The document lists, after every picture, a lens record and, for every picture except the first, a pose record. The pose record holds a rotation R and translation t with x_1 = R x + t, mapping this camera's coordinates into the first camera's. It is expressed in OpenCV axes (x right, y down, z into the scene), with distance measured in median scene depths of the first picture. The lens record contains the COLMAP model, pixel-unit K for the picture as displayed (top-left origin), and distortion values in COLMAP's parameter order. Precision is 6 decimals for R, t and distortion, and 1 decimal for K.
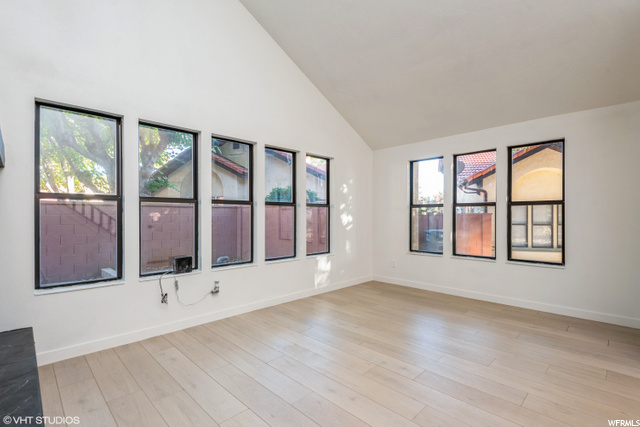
lens RADIAL K [[302.8, 0, 318.3], [0, 302.8, 214.8], [0, 0, 1]] dist [0.011110, -0.004415]
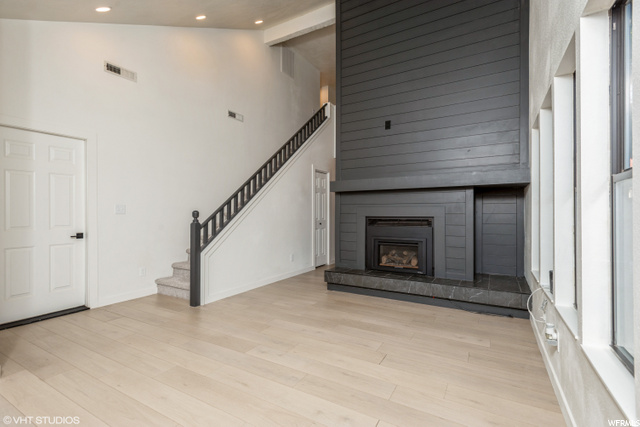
lens RADIAL K [[302.8, 0, 315.5], [0, 302.8, 211.7], [0, 0, 1]] dist [0.011110, -0.004415]
pose [[-0.969605, -0.000289, -0.244677, 0.270360], [0.001074, 0.999985, -0.005435, -0.000038], [0.244675, -0.005532, -0.969589, 1.556470]]
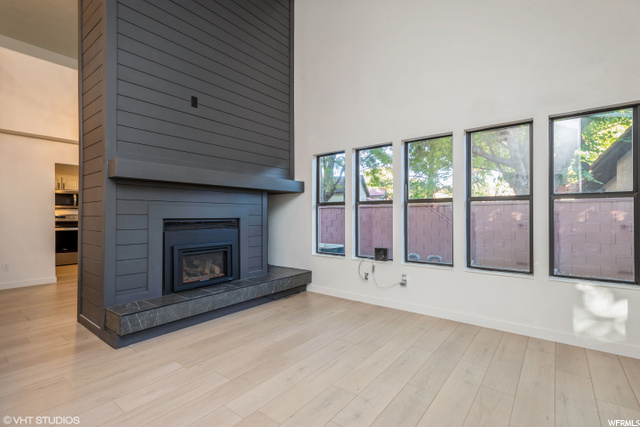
lens RADIAL K [[302.8, 0, 319.4], [0, 302.8, 213.6], [0, 0, 1]] dist [0.011110, -0.004415]
pose [[0.123054, -0.002835, -0.992396, 0.753519], [0.001334, 0.999995, -0.002691, 0.001123], [0.992399, -0.000993, 0.123057, 0.595360]]
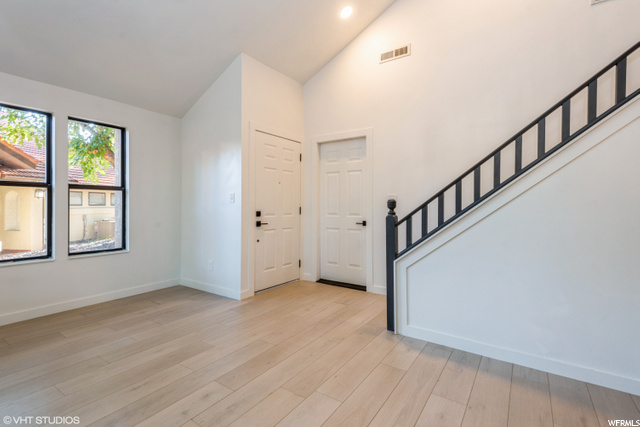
lens RADIAL K [[302.8, 0, 315.9], [0, 302.8, 211.8], [0, 0, 1]] dist [0.011110, -0.004415]
pose [[-0.180616, -0.027341, 0.983174, -0.388792], [-0.009417, 0.999616, 0.026068, 0.003877], [-0.983509, -0.004551, -0.180804, 0.633982]]
